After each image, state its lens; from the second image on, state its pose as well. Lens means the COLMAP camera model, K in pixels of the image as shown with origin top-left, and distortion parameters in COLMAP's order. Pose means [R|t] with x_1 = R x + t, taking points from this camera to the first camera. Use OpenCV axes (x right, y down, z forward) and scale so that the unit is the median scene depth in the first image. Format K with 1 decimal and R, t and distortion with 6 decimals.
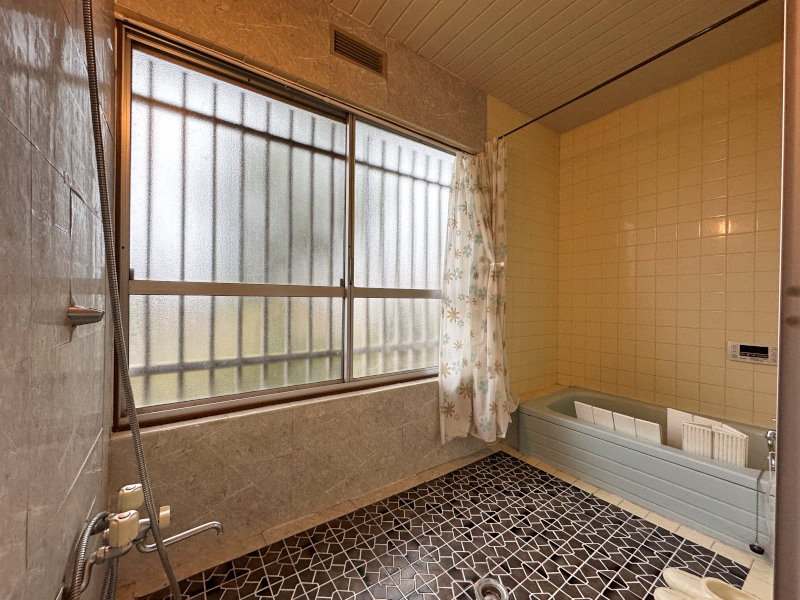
lens RADIAL K [[318.7, 0, 397.2], [0, 318.7, 300.6], [0, 0, 1]] dist [-0.003132, 0.000694]
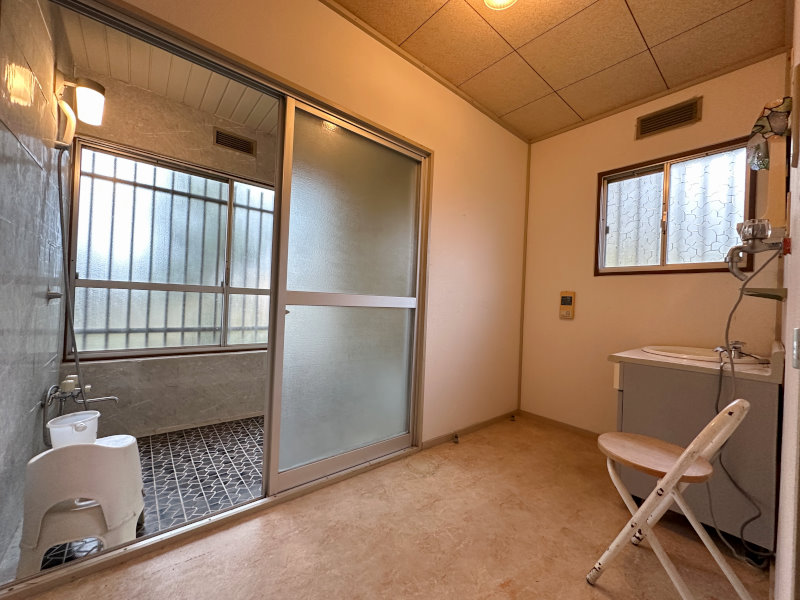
lens RADIAL K [[318.7, 0, 397.5], [0, 318.7, 301.1], [0, 0, 1]] dist [-0.003132, 0.000694]
pose [[0.995926, 0.030368, 0.084902, 0.723112], [-0.029991, 0.999534, -0.005720, 0.013947], [-0.085036, 0.003150, 0.996373, -0.831378]]
